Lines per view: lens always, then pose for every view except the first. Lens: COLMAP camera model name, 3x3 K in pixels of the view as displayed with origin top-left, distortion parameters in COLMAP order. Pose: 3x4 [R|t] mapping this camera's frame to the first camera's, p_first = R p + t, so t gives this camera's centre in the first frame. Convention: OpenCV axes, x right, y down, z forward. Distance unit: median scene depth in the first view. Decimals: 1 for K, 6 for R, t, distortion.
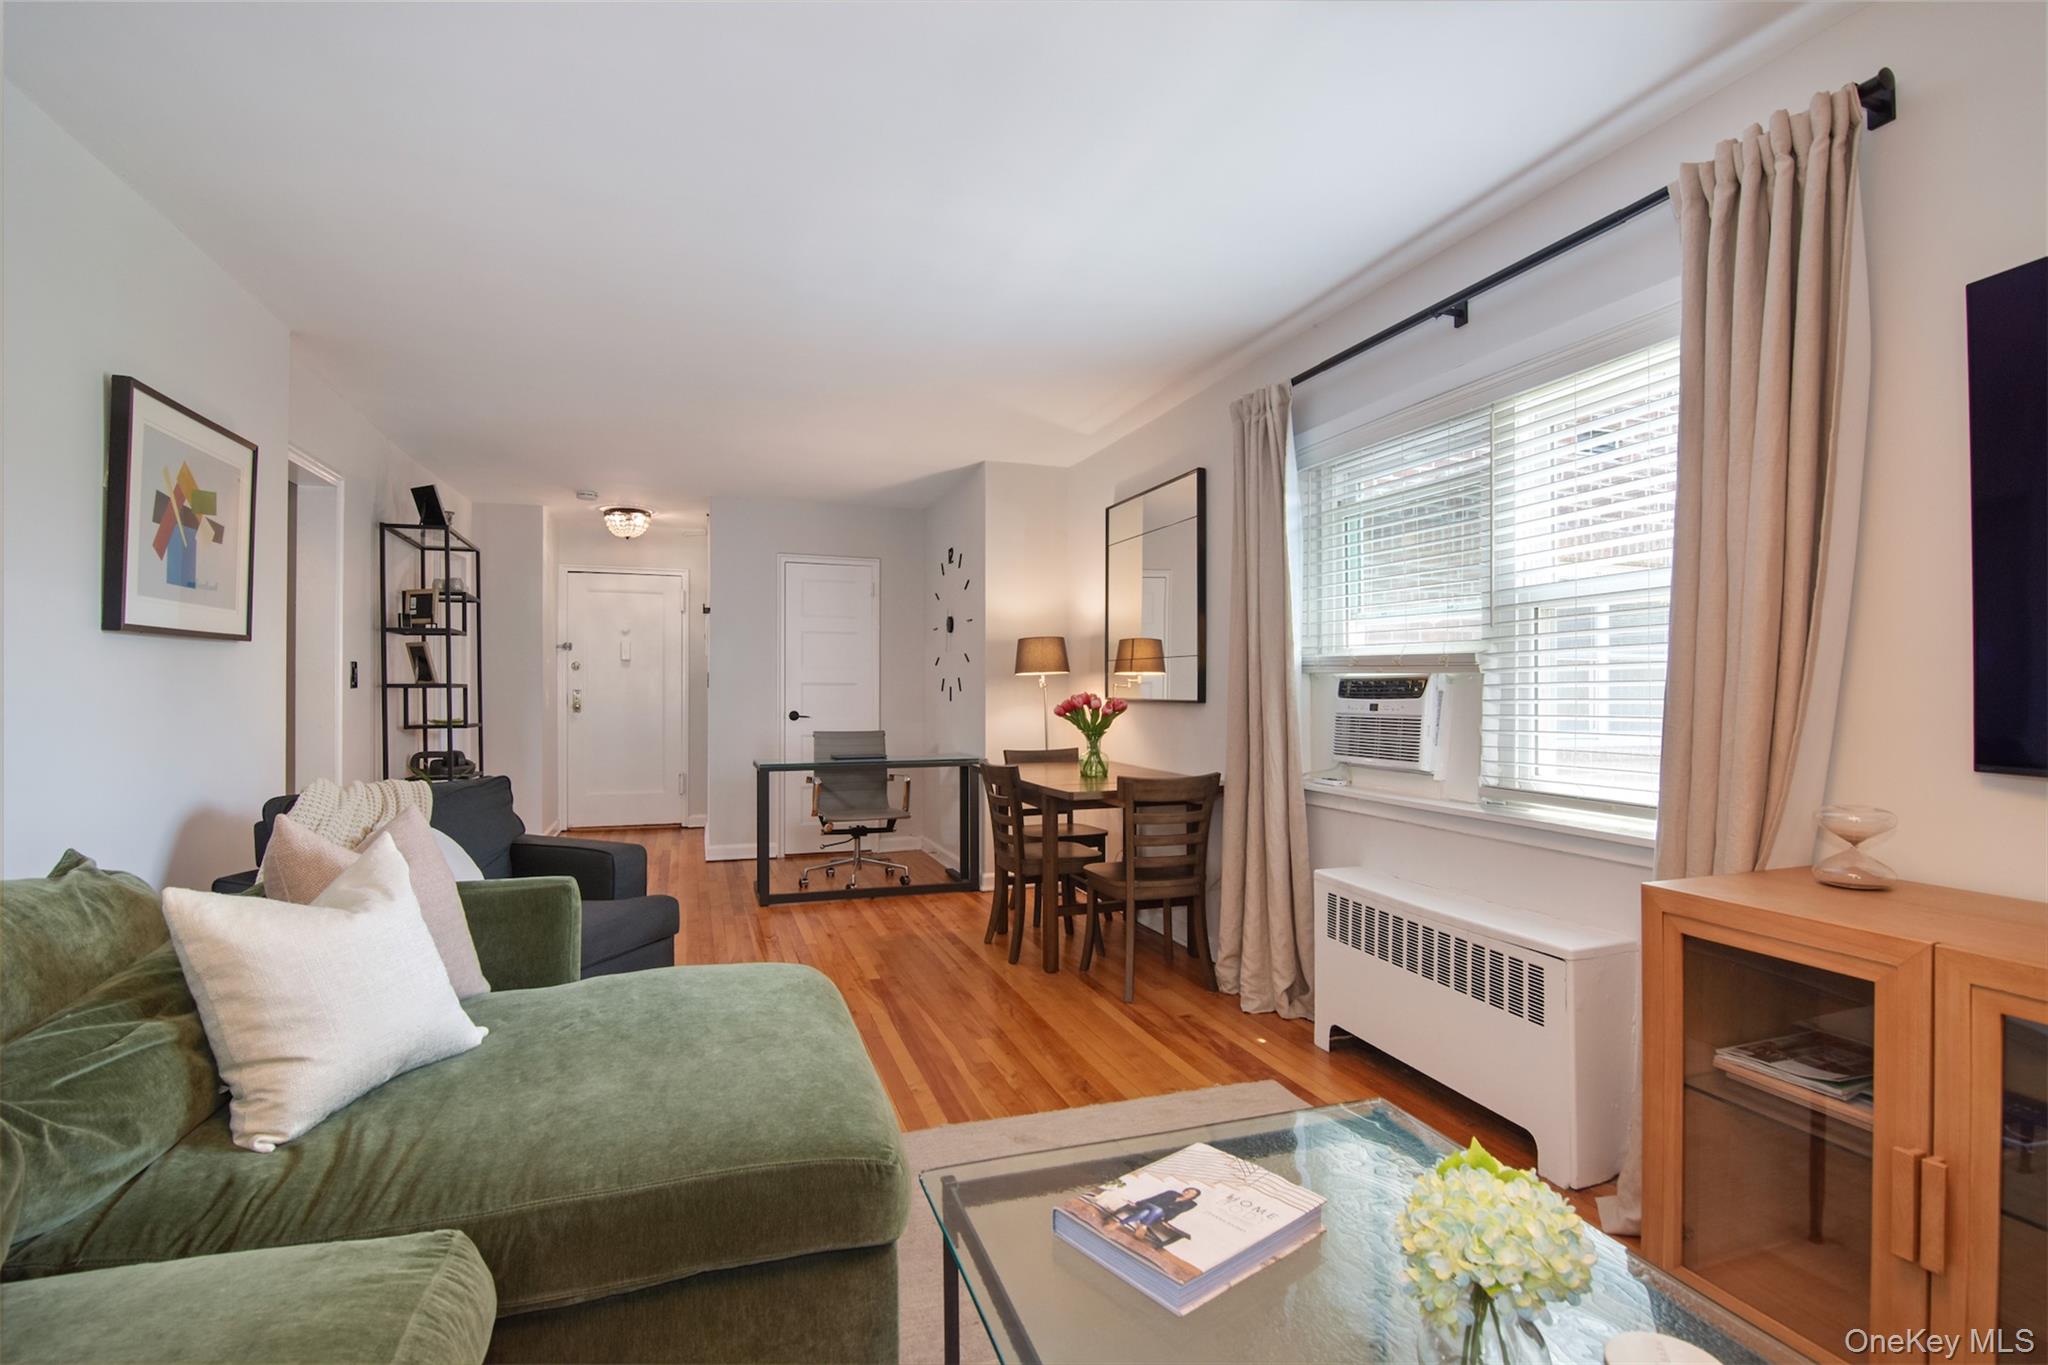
lens RADIAL K [[1010.9, 0, 1019.1], [0, 1010.9, 696.2], [0, 0, 1]] dist [-0.003605, -0.003092]
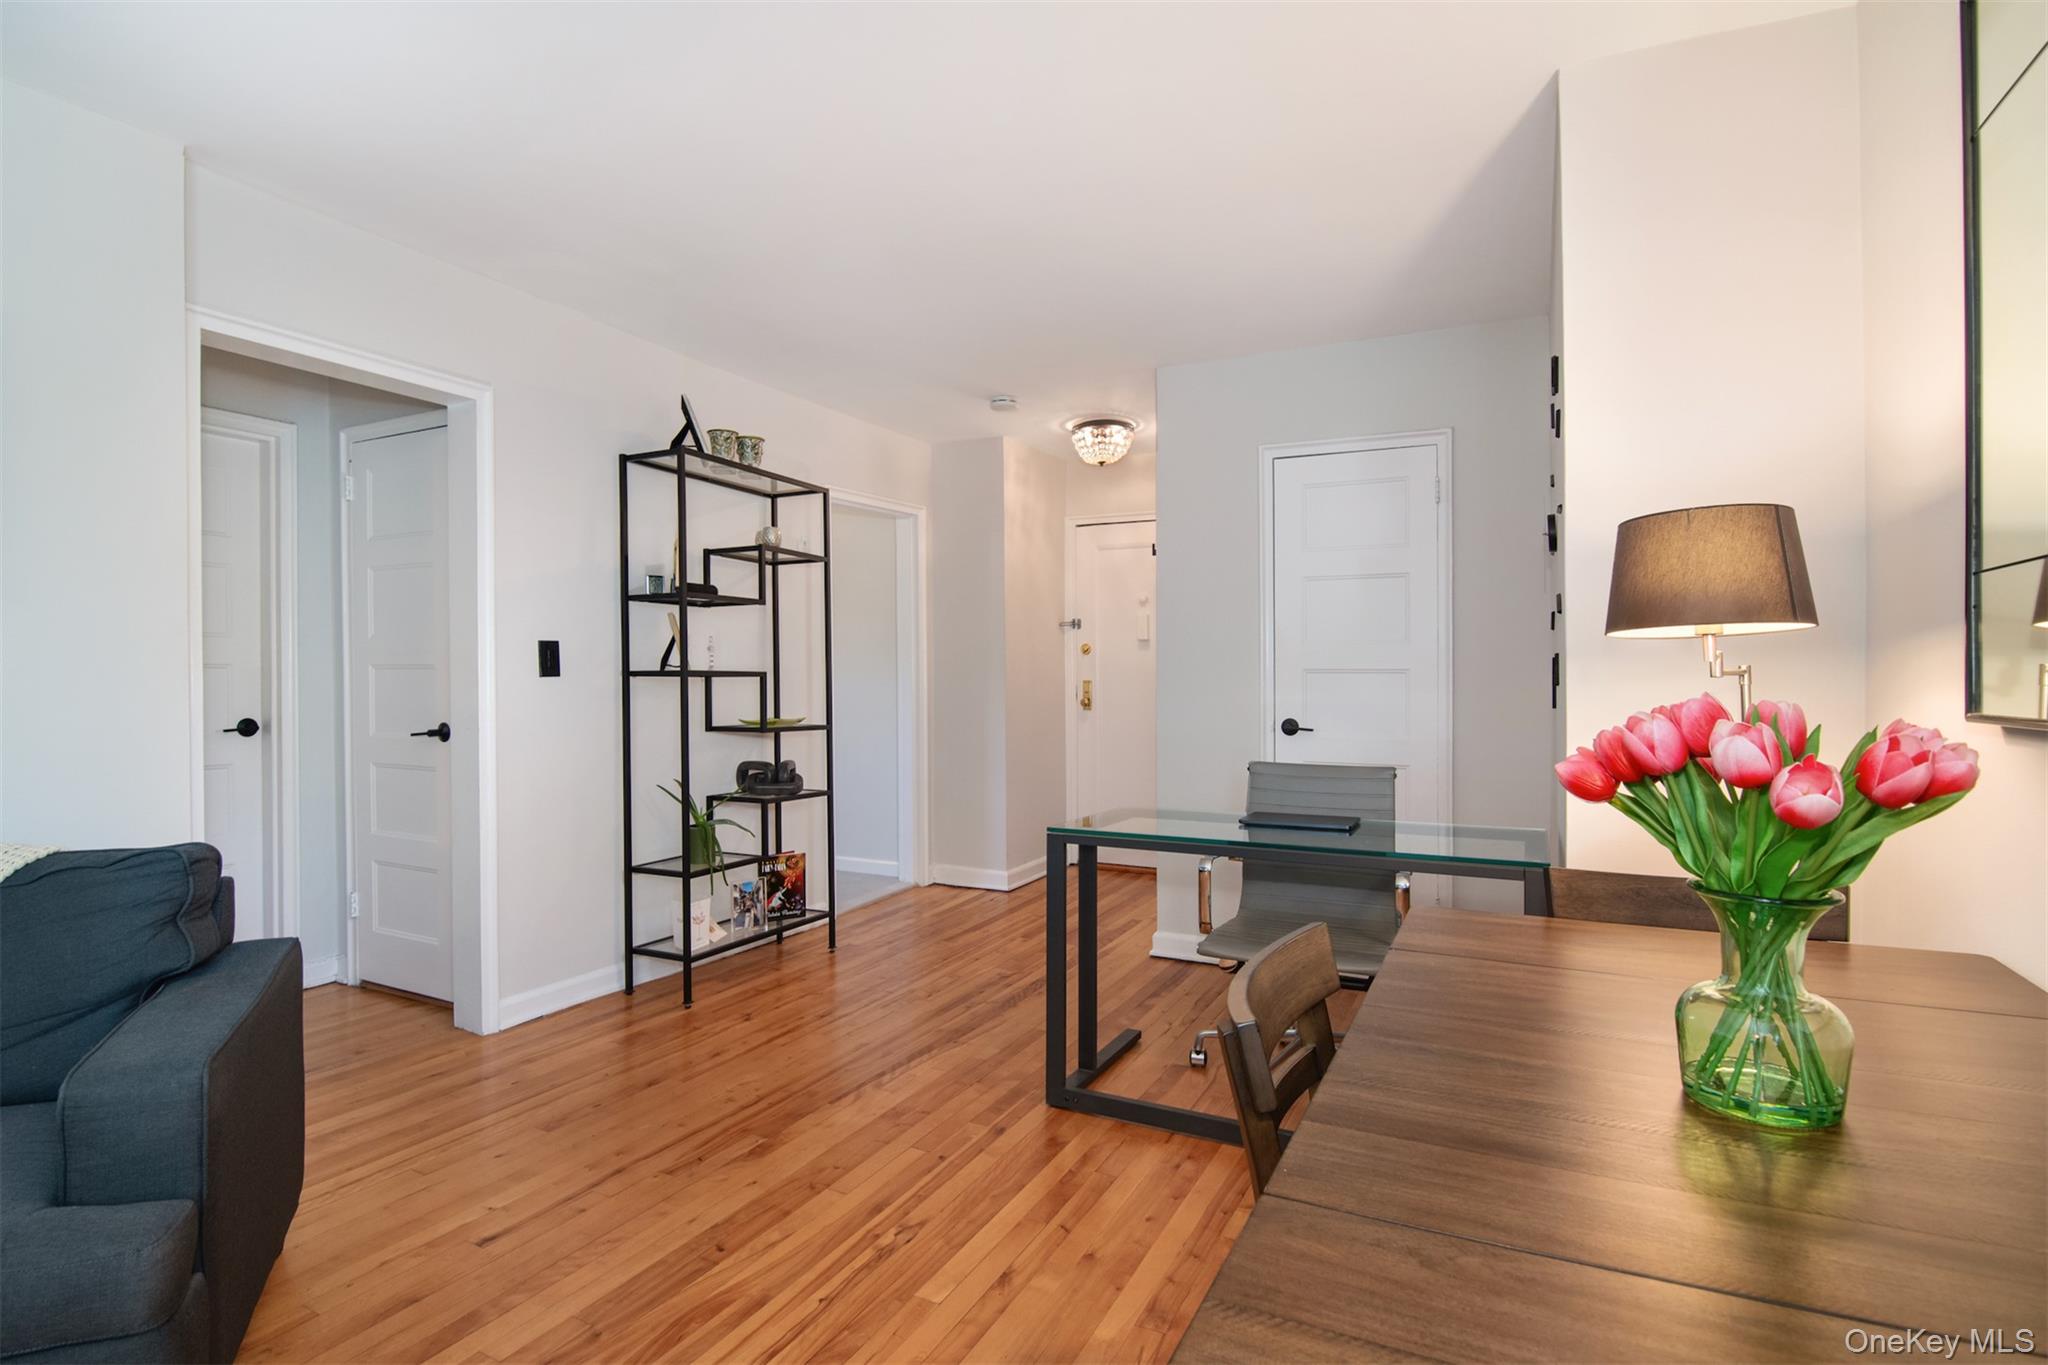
lens RADIAL K [[1010.9, 0, 1020.7], [0, 1010.9, 686.1], [0, 0, 1]] dist [-0.003605, -0.003092]
pose [[0.706462, 0.008608, -0.707699, 0.072155], [-0.009016, 0.999954, 0.003162, -0.004152], [0.707694, 0.004147, 0.706507, 0.481324]]
